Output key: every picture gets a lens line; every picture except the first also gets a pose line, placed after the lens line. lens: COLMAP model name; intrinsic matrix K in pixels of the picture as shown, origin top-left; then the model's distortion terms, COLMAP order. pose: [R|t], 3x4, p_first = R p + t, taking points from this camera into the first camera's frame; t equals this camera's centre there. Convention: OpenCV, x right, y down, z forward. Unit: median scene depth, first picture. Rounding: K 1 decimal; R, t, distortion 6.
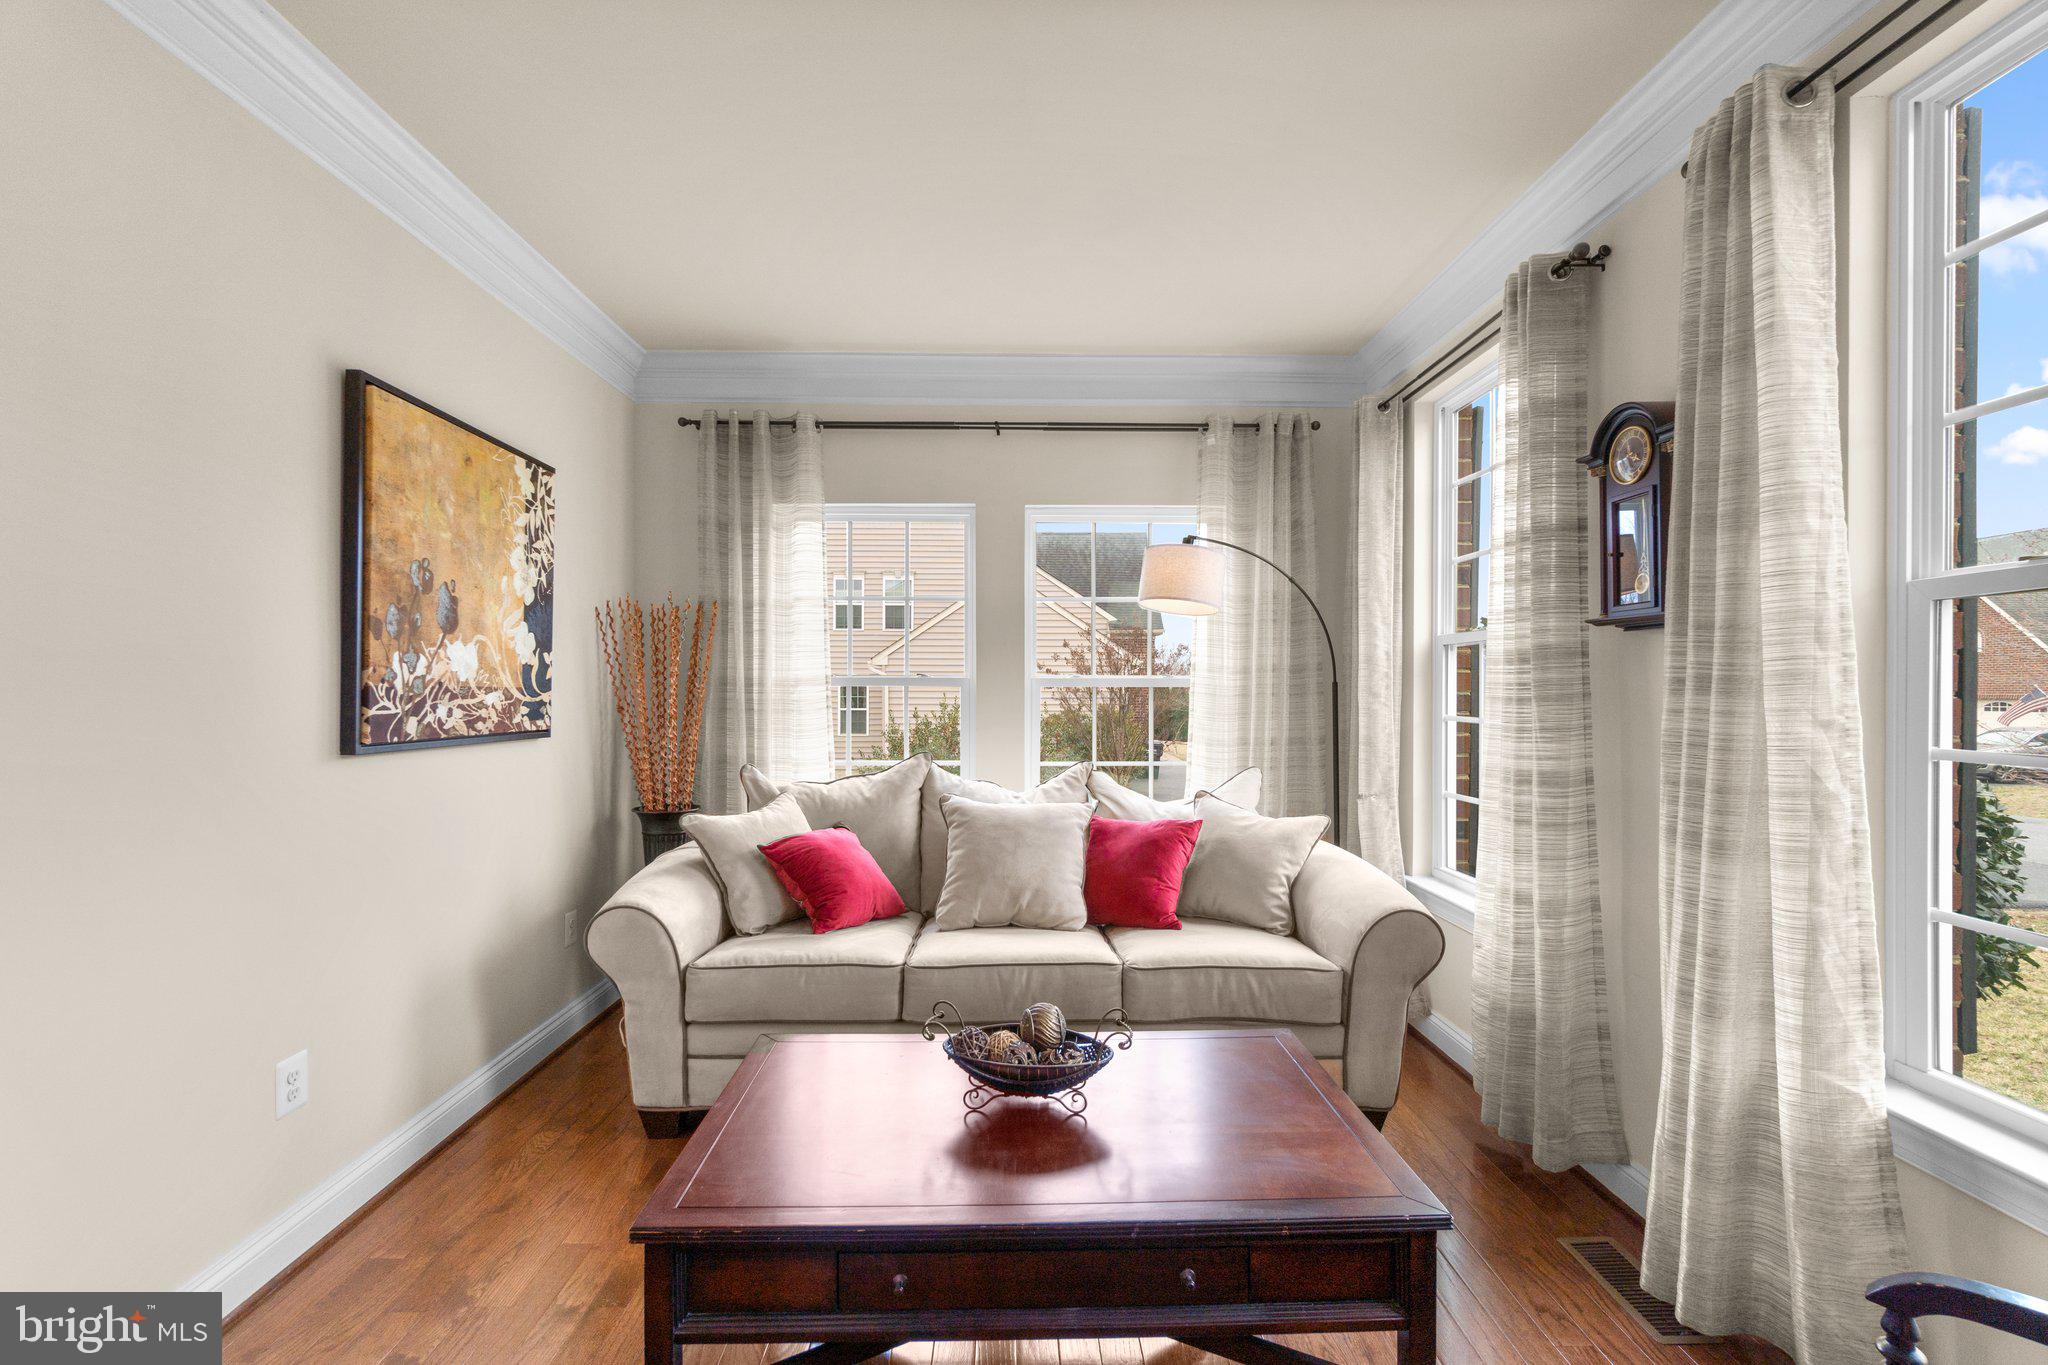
lens RADIAL K [[888.2, 0, 1025.3], [0, 888.2, 684.2], [0, 0, 1]] dist [-0.004361, 0.000438]
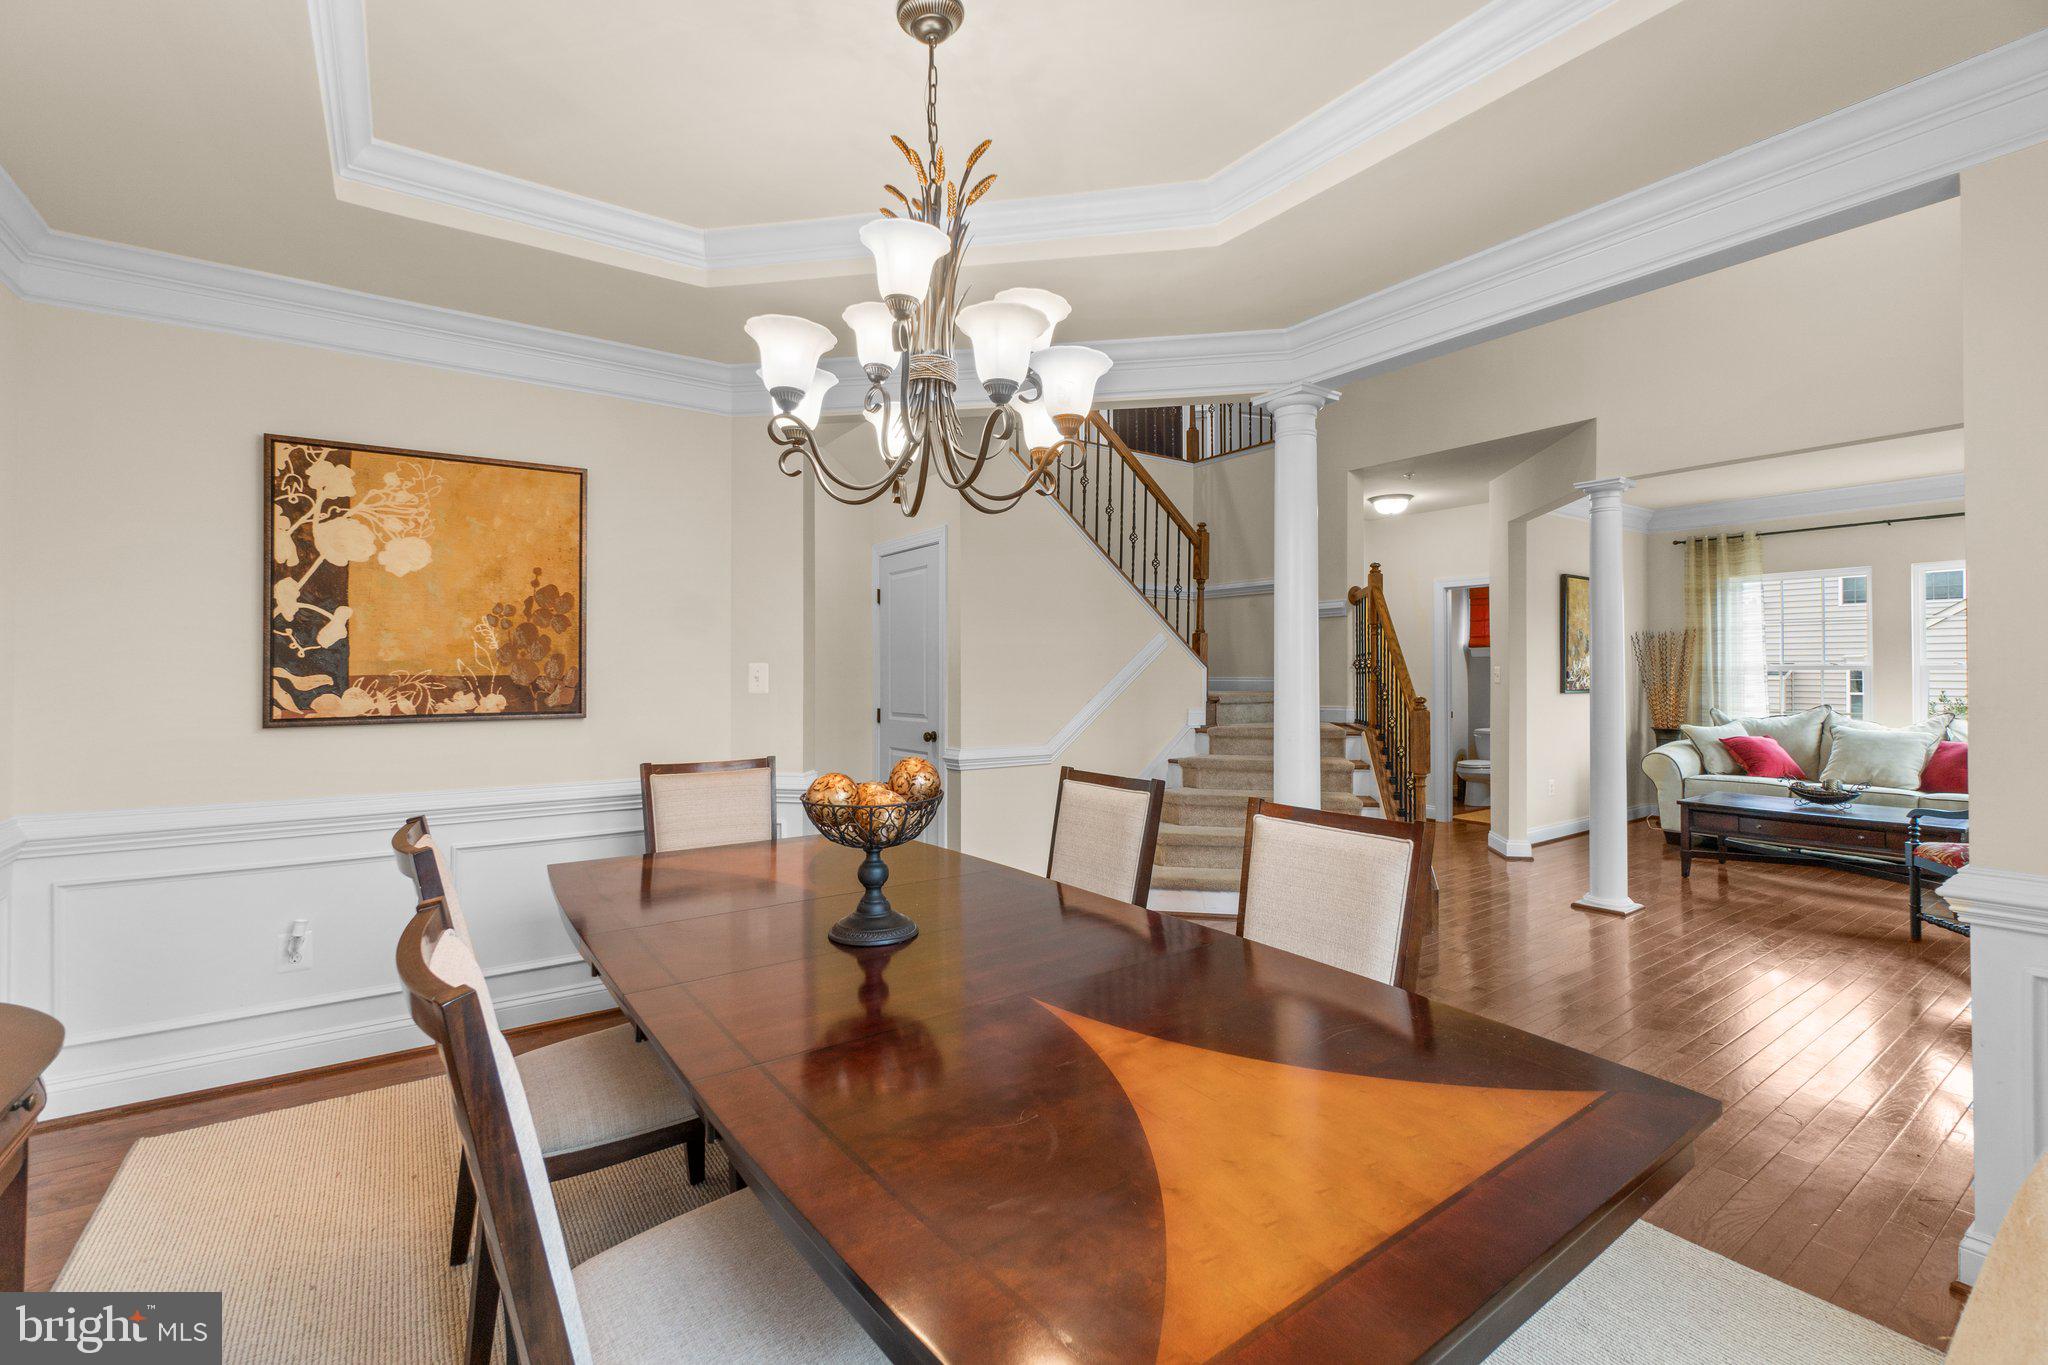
lens RADIAL K [[888.2, 0, 1015.9], [0, 888.2, 674.4], [0, 0, 1]] dist [-0.004361, 0.000438]
pose [[0.559111, -0.002320, -0.829089, 0.474765], [0.007591, 0.999968, 0.002321, -0.006106], [0.829058, -0.007591, 0.559111, -1.459591]]
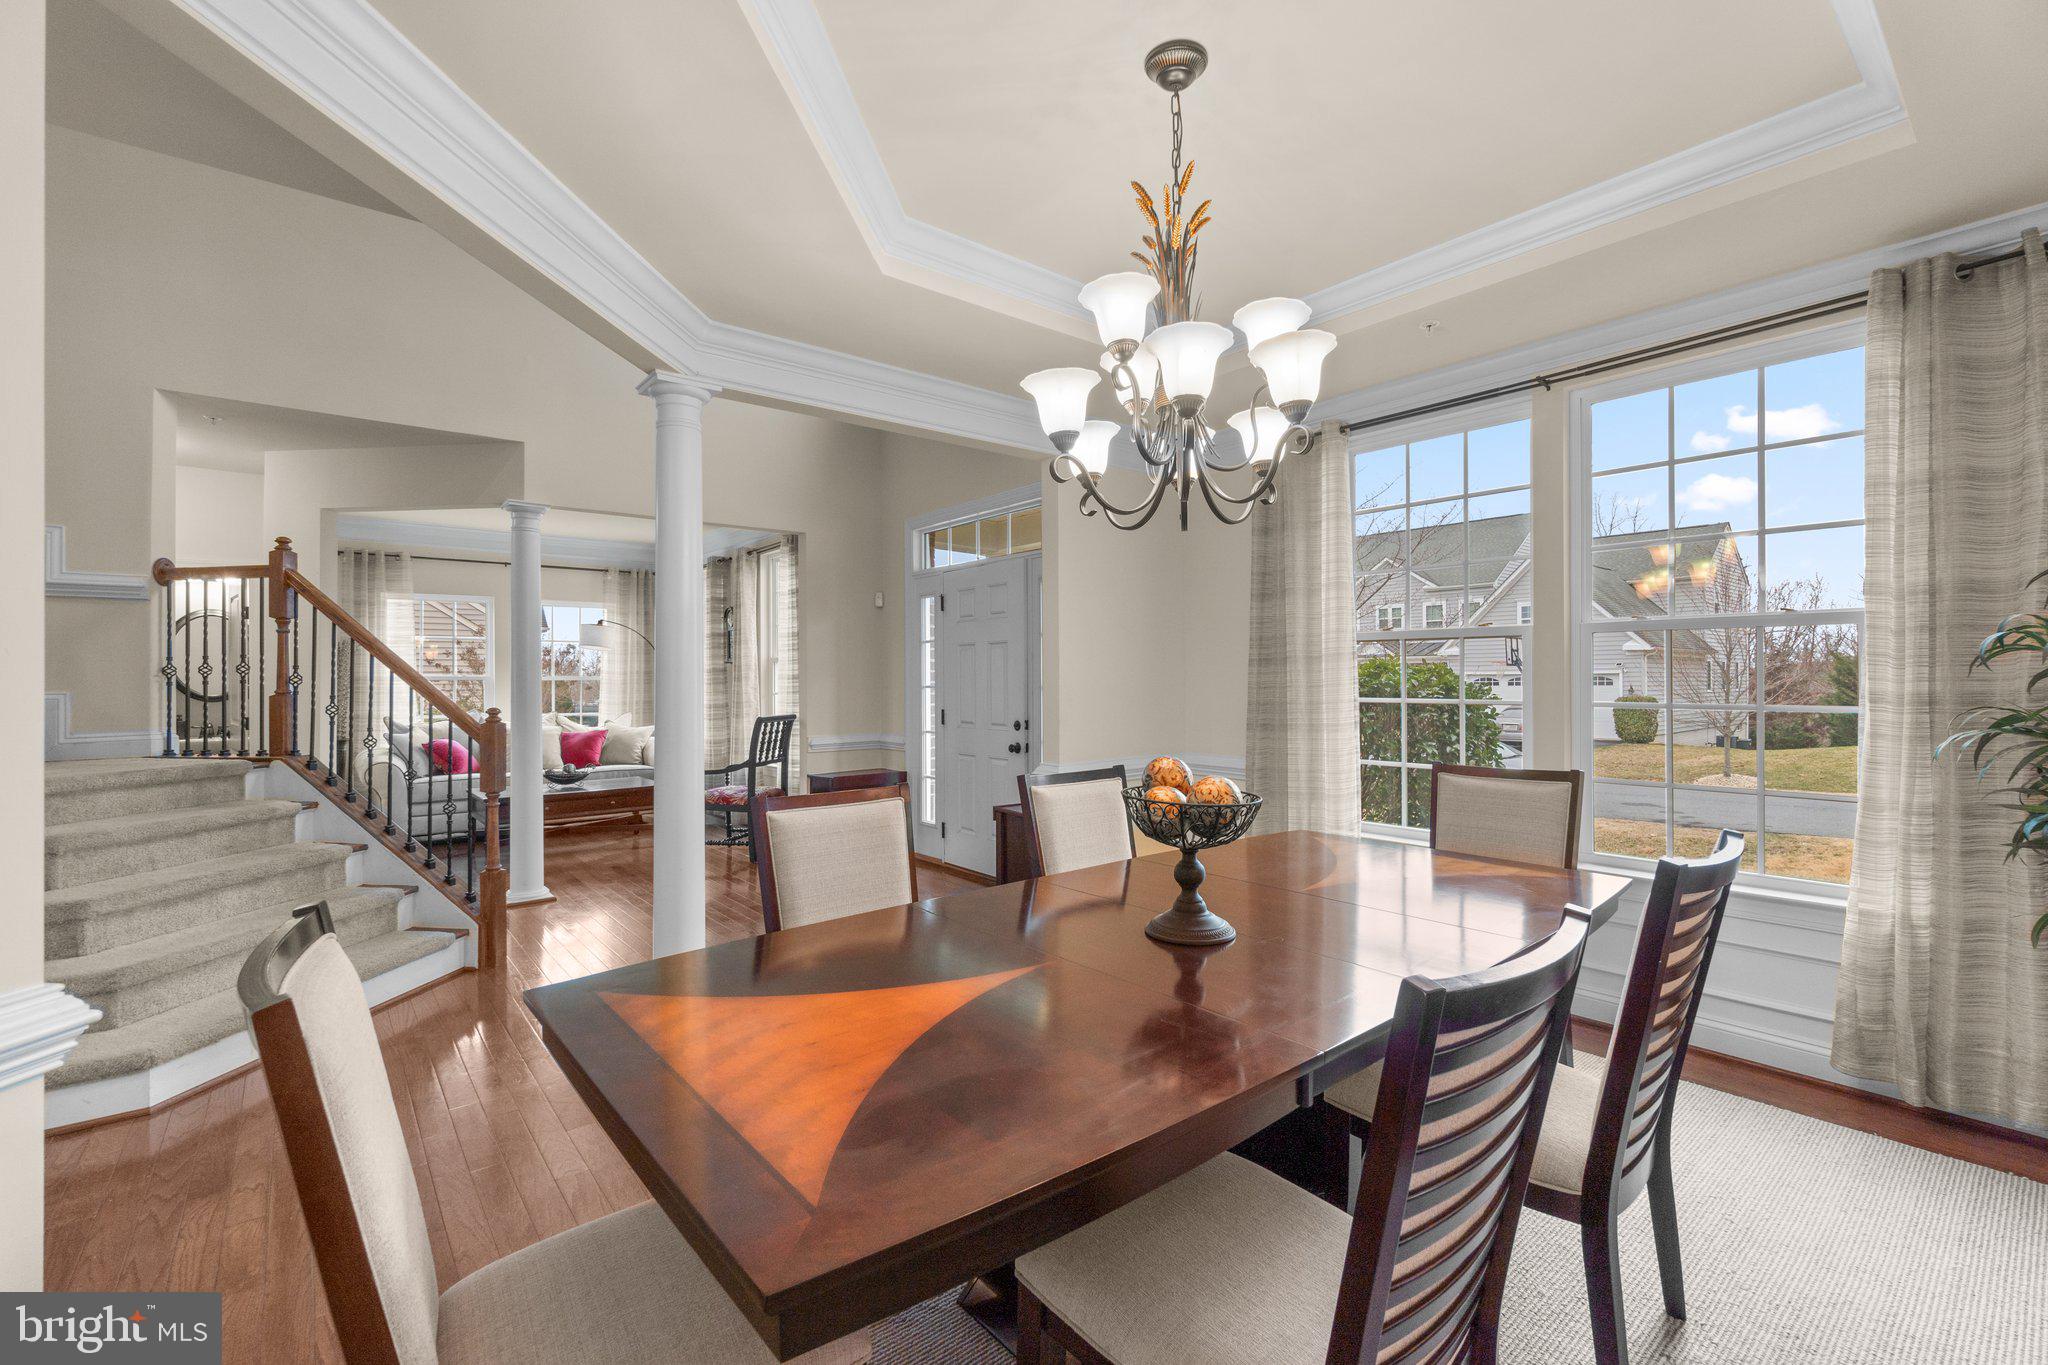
lens RADIAL K [[888.2, 0, 1002.9], [0, 888.2, 674.5], [0, 0, 1]] dist [-0.004361, 0.000438]
pose [[0.796137, -0.000423, 0.605117, -0.404236], [0.001317, 0.999999, -0.001033, -0.008738], [-0.605115, 0.001620, 0.796136, -1.583432]]
